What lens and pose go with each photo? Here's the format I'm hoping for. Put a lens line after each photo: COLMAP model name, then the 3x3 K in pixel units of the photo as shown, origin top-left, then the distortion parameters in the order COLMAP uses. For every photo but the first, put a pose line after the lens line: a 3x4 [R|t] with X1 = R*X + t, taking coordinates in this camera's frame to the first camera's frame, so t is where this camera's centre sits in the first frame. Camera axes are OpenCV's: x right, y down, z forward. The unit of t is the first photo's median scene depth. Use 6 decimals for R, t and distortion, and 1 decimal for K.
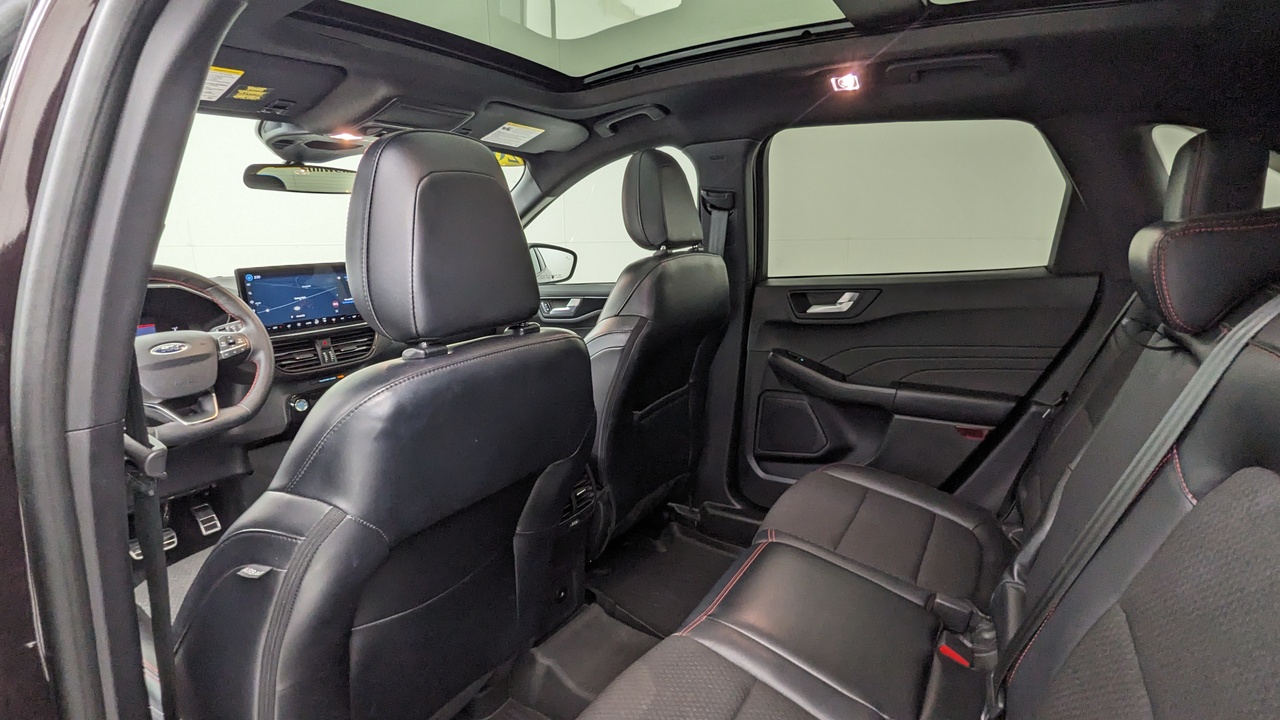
lens RADIAL K [[627.7, 0, 644.0], [0, 627.7, 357.5], [0, 0, 1]] dist [-0.004657, -0.001184]
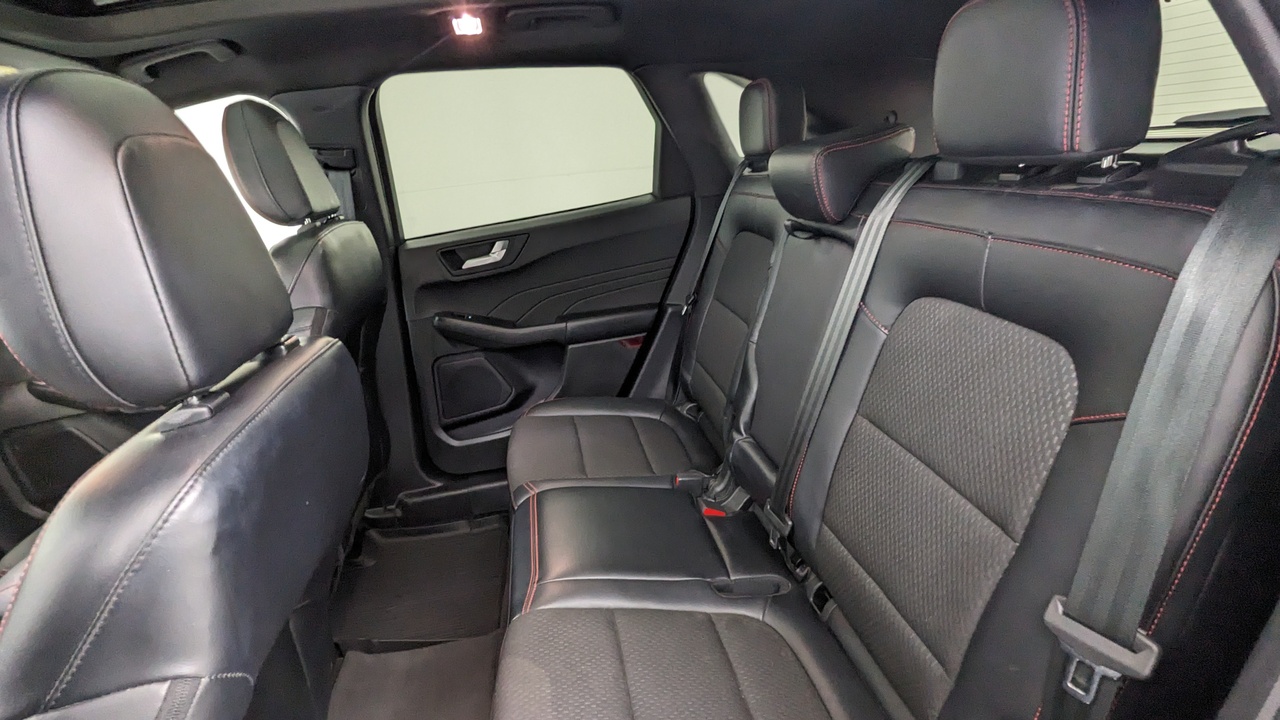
lens RADIAL K [[627.7, 0, 631.5], [0, 627.7, 359.2], [0, 0, 1]] dist [-0.004657, -0.001184]
pose [[0.731522, -0.271717, 0.625336, -0.215077], [0.224390, 0.962011, 0.155515, -0.031785], [-0.643836, 0.026557, 0.764702, 0.097014]]
